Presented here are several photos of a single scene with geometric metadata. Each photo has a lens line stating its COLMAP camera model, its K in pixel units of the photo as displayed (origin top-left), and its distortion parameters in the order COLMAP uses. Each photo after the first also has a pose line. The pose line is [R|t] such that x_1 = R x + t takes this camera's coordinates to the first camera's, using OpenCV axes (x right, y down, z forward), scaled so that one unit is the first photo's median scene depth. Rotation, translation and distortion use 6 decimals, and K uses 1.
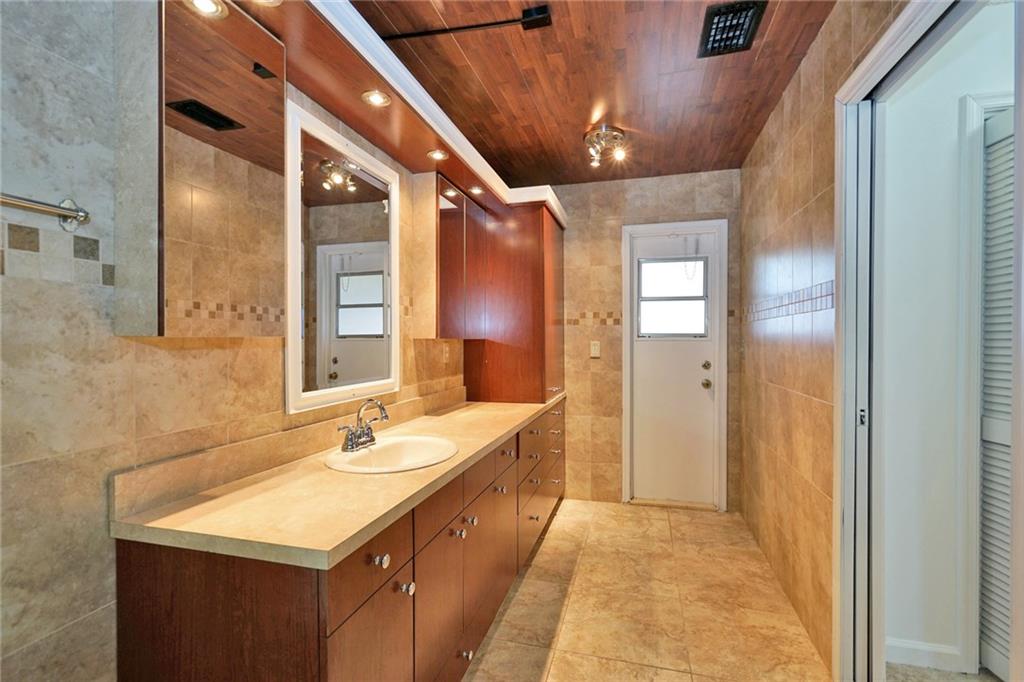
lens RADIAL K [[467.2, 0, 513.2], [0, 467.2, 339.0], [0, 0, 1]] dist [-0.013052, 0.003310]
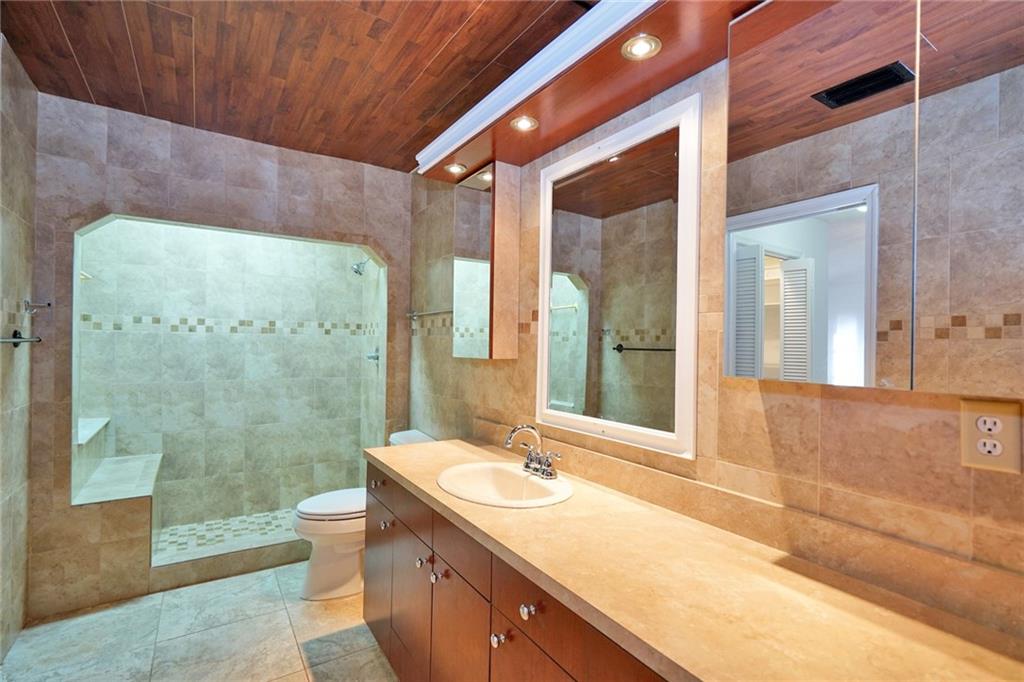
lens RADIAL K [[467.2, 0, 532.3], [0, 467.2, 350.6], [0, 0, 1]] dist [-0.013052, 0.003310]
pose [[-0.633027, -0.004720, -0.774115, 0.380675], [-0.018019, 0.999800, 0.008639, -0.031990], [0.773920, 0.019418, -0.632986, 1.360604]]
